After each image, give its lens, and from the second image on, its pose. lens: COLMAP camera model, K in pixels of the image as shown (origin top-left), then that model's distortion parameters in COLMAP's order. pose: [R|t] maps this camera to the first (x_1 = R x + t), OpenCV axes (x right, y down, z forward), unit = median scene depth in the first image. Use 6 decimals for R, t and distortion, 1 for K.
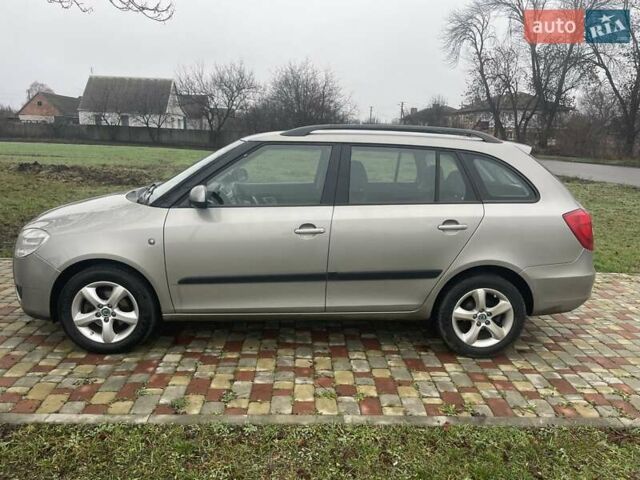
lens RADIAL K [[489.1, 0, 320.0], [0, 489.1, 240.0], [0, 0, 1]] dist [0.095931, -0.138551]
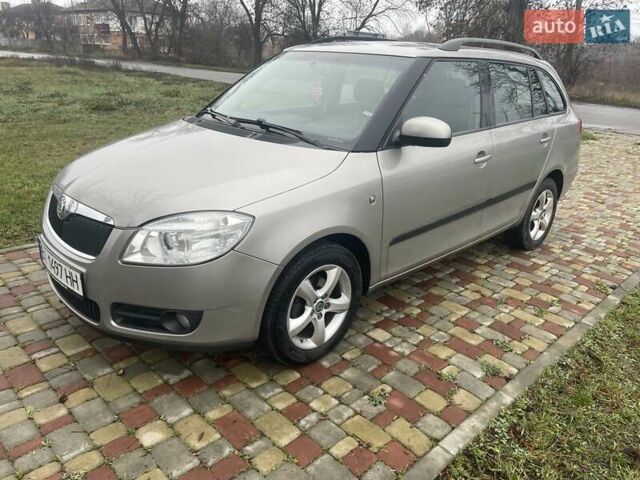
lens RADIAL K [[489.1, 0, 320.0], [0, 489.1, 240.0], [0, 0, 1]] dist [0.095931, -0.138551]
pose [[0.742429, -0.224140, 0.631317, -0.931977], [0.111521, 0.970571, 0.213438, -0.109803], [-0.660578, -0.088058, 0.745575, 0.511551]]
